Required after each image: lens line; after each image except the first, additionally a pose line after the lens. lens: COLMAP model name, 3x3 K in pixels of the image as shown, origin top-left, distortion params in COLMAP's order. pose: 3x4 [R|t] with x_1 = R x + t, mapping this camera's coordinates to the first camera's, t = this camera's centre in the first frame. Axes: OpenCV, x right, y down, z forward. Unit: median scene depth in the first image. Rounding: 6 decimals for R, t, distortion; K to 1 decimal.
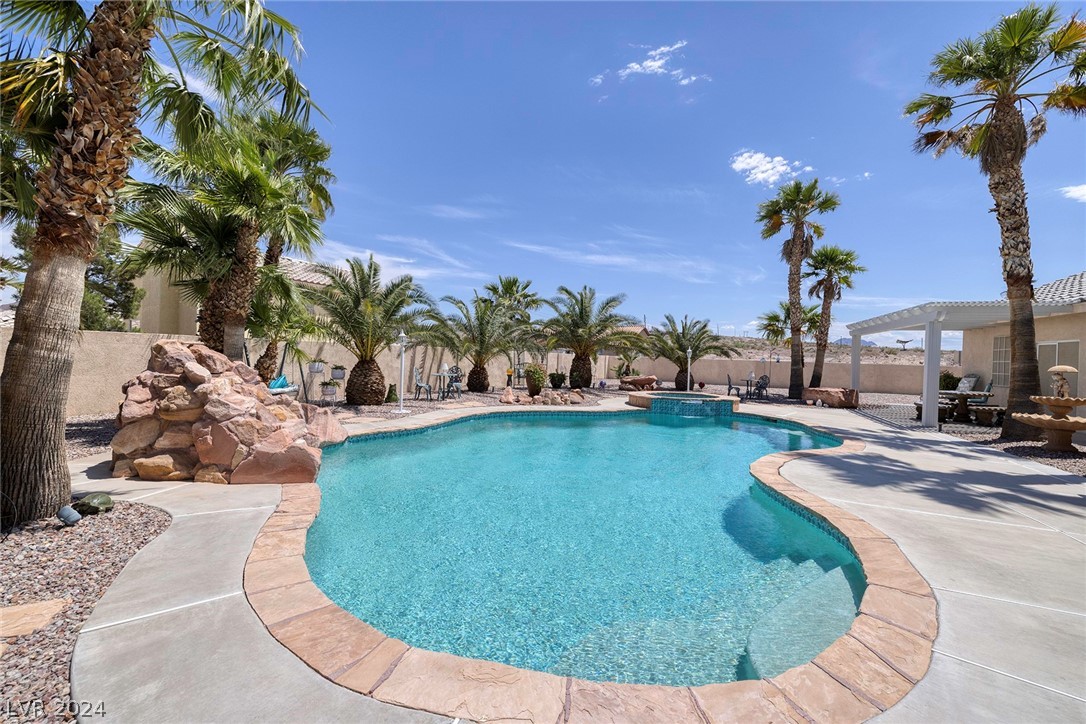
lens RADIAL K [[460.5, 0, 543.0], [0, 460.5, 362.0], [0, 0, 1]] dist [-0.012709, 0.009420]
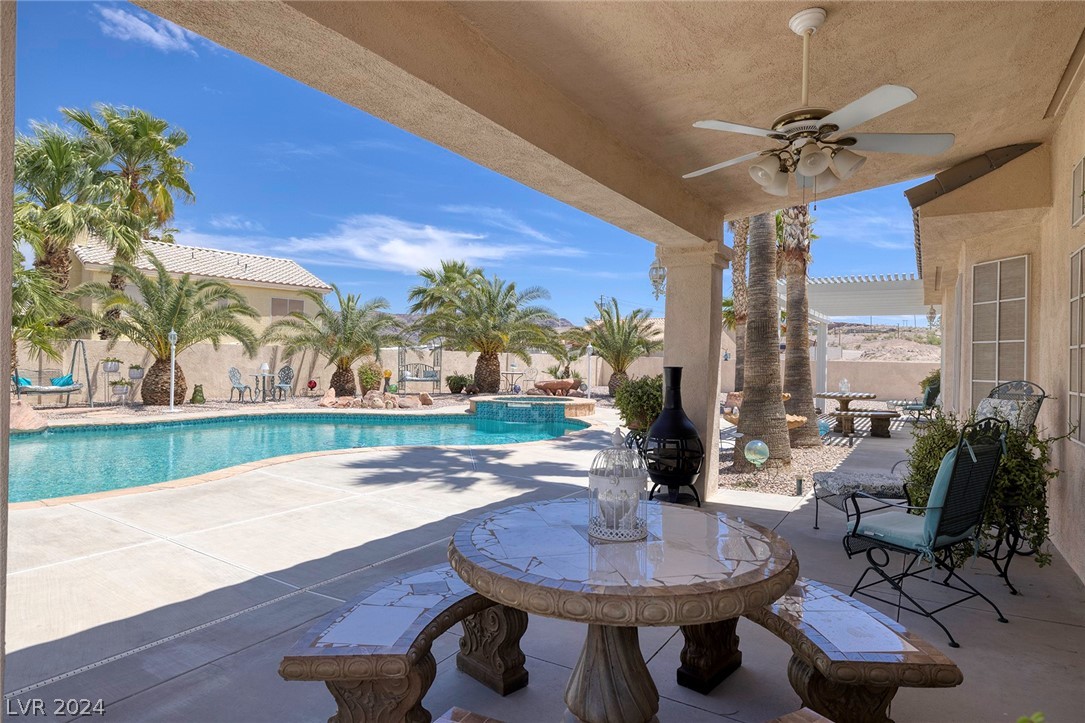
lens RADIAL K [[631.9, 0, 542.5], [0, 631.9, 361.5], [0, 0, 1]] dist [0.003218, 0.000368]
pose [[0.979717, -0.008412, -0.200208, 0.484102], [0.006090, 0.999907, -0.012211, 0.015387], [0.200292, 0.010744, 0.979677, -0.113734]]
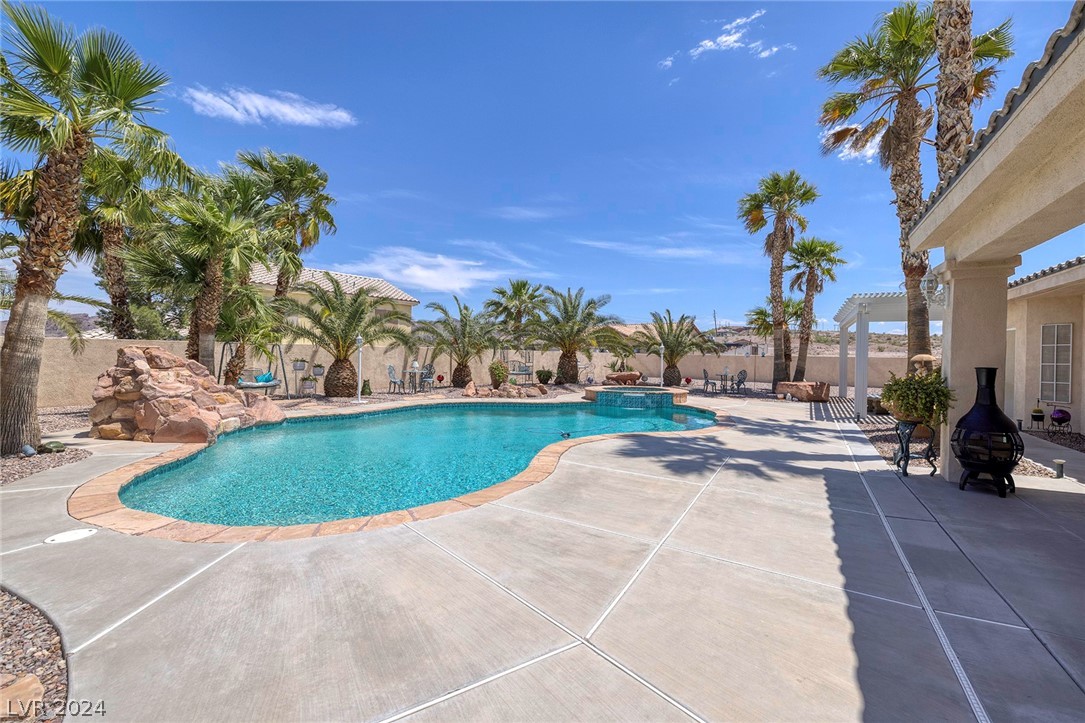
lens RADIAL K [[469.1, 0, 542.5], [0, 469.1, 361.5], [0, 0, 1]] dist [0.006678, -0.000193]
pose [[0.987529, -0.012147, -0.156967, 0.230924], [0.012068, 0.999926, -0.001454, 0.007048], [0.156973, -0.000458, 0.987603, -0.086043]]
